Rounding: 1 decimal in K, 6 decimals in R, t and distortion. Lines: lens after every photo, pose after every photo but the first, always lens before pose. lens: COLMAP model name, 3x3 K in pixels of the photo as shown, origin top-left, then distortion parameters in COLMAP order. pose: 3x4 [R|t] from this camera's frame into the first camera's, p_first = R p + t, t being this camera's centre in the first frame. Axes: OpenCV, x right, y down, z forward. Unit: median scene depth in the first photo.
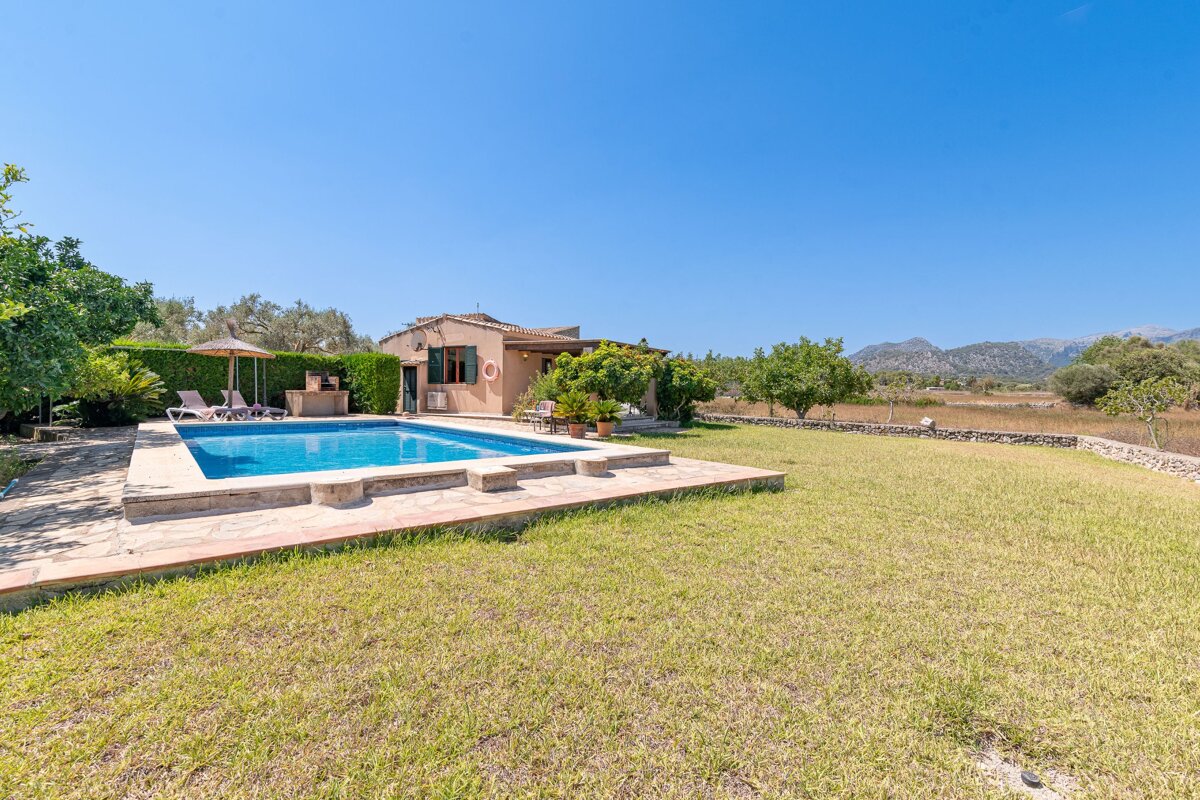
lens RADIAL K [[554.3, 0, 609.5], [0, 554.3, 392.7], [0, 0, 1]] dist [0.016485, -0.001583]
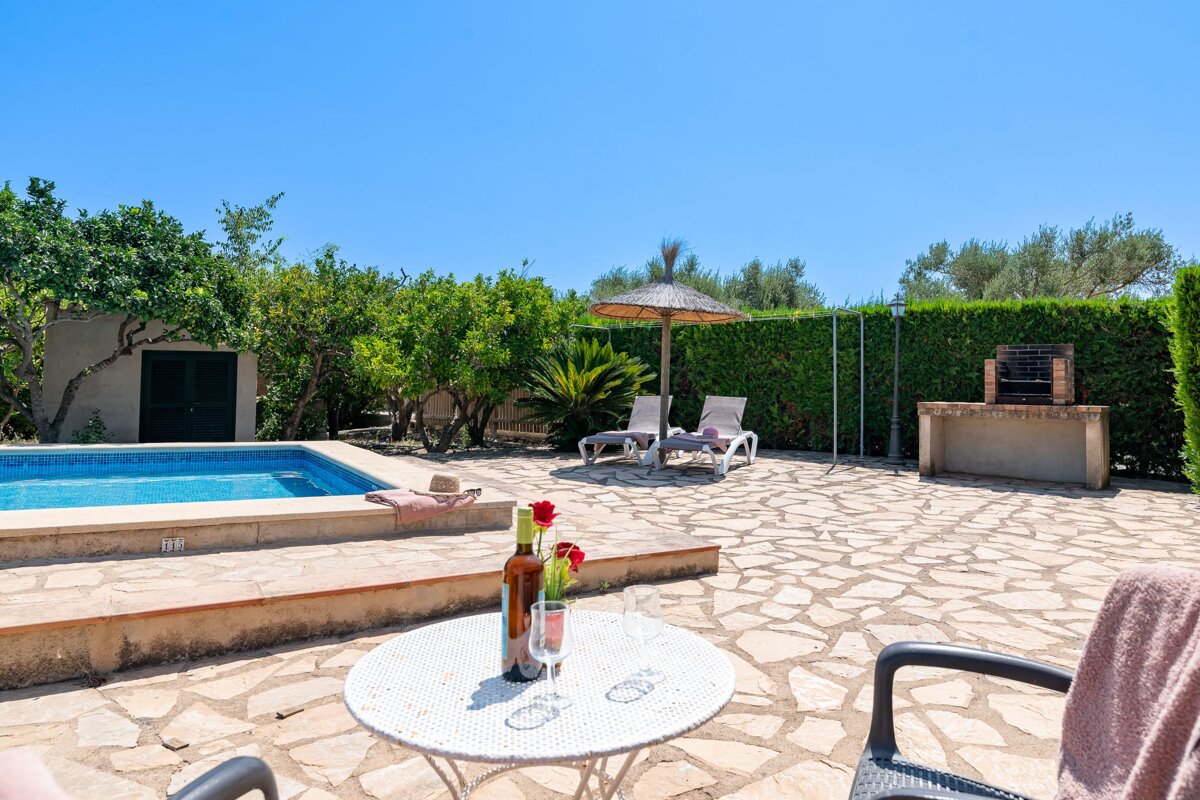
lens RADIAL K [[771.8, 0, 599.1], [0, 771.8, 361.3], [0, 0, 1]] dist [0.002679, -0.000907]
pose [[-0.172785, -0.051088, -0.983634, -0.033499], [-0.032433, 0.998408, -0.046158, -0.000207], [0.984425, 0.023926, -0.174166, 0.784222]]
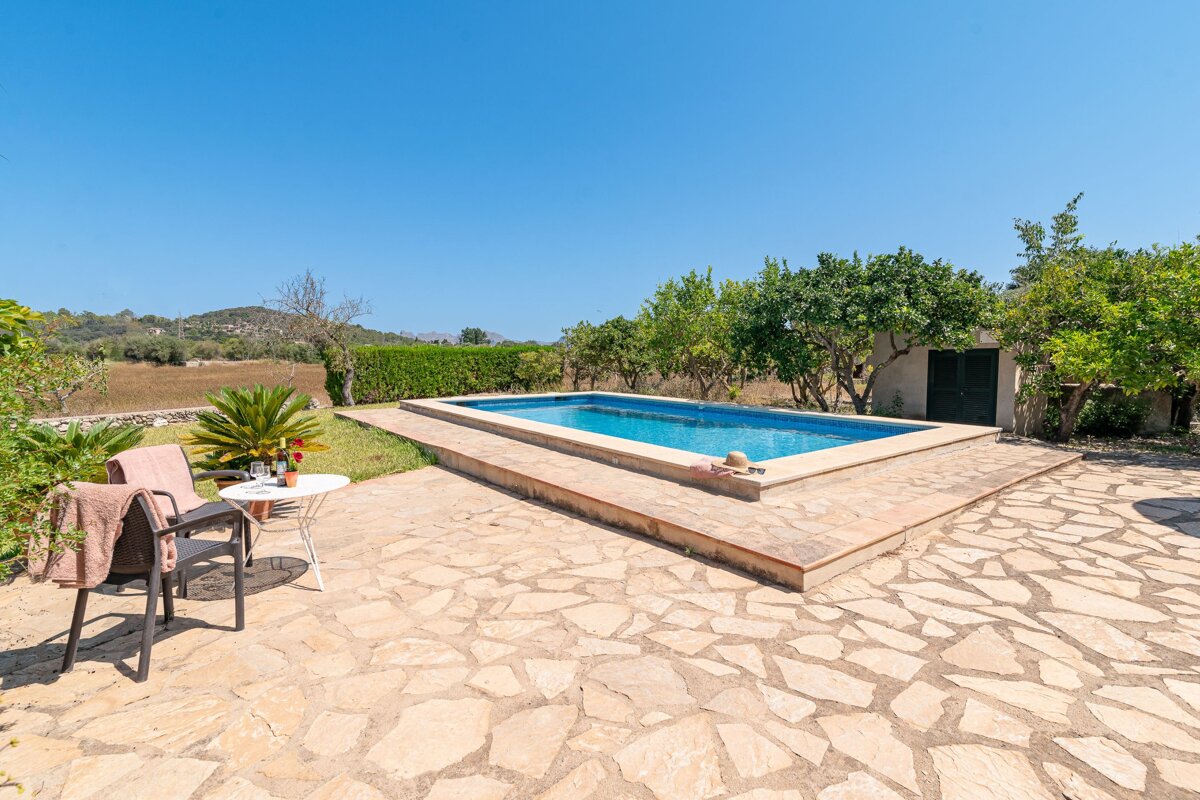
lens RADIAL K [[543.5, 0, 604.1], [0, 543.5, 403.9], [0, 0, 1]] dist [0.018664, -0.001754]
pose [[-0.998996, -0.016892, 0.041493, -0.209526], [-0.012696, 0.994967, 0.099391, -0.018863], [-0.042963, 0.098764, -0.994183, 0.930393]]
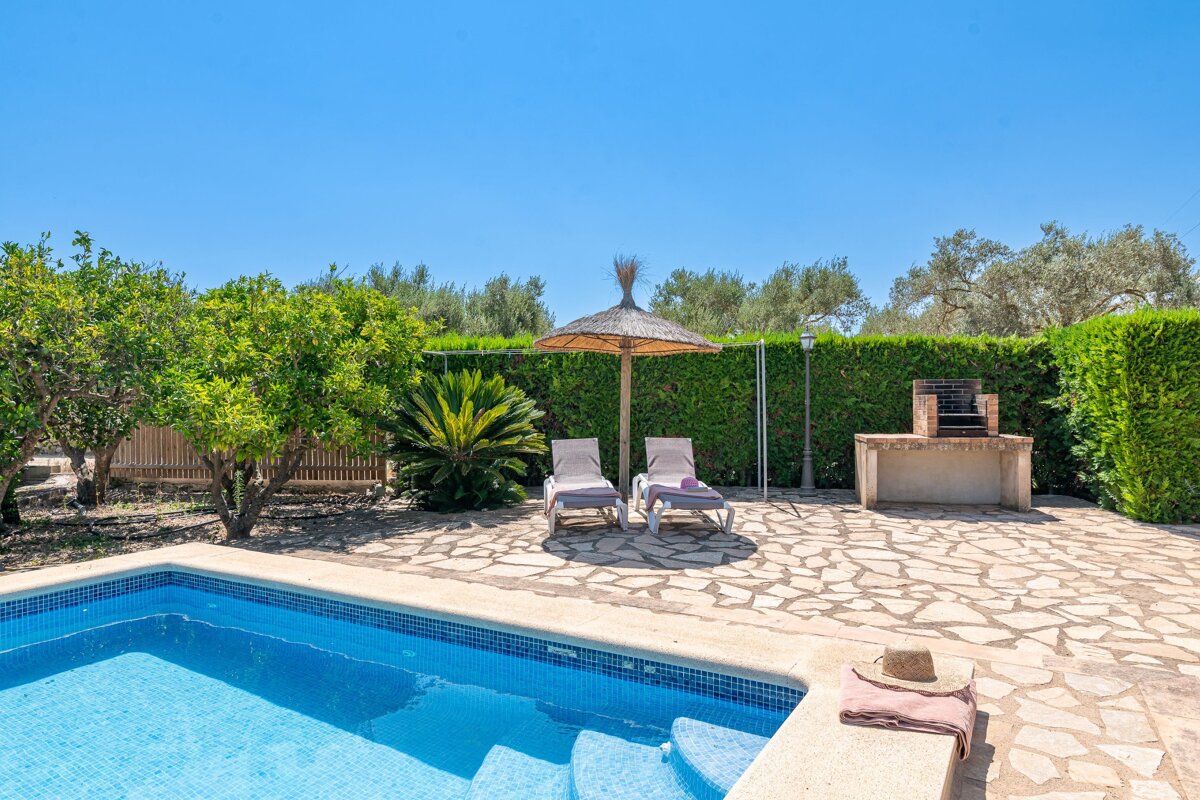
lens RADIAL K [[746.0, 0, 595.8], [0, 746.0, 406.5], [0, 0, 1]] dist [0.003483, -0.000914]
pose [[0.338195, -0.005107, -0.941062, -0.147245], [0.000803, 0.999986, -0.005138, -0.018682], [0.941076, 0.000982, 0.338195, 0.596471]]
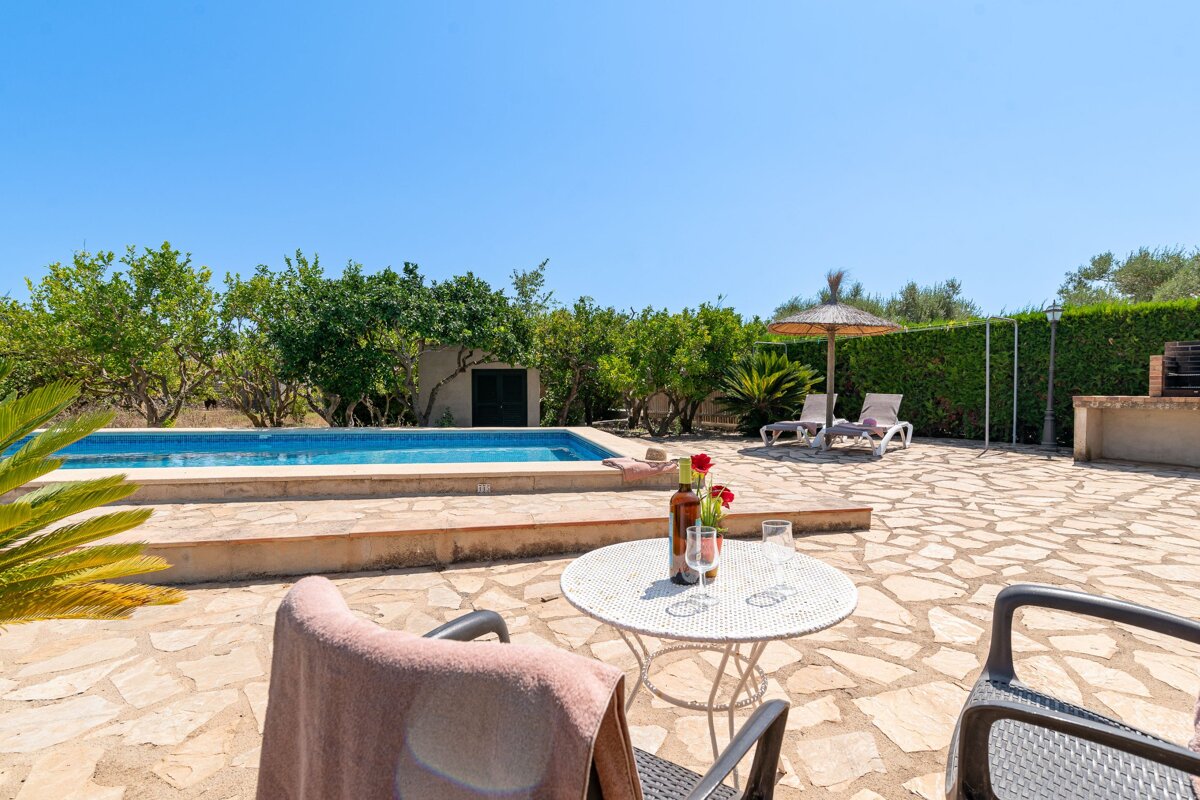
lens RADIAL K [[554.3, 0, 601.0], [0, 554.3, 405.4], [0, 0, 1]] dist [0.016485, -0.001583]
pose [[-0.469420, 0.006779, -0.882949, -0.037529], [-0.021752, 0.999578, 0.019238, 0.002540], [0.882707, 0.028236, -0.469075, 0.787978]]
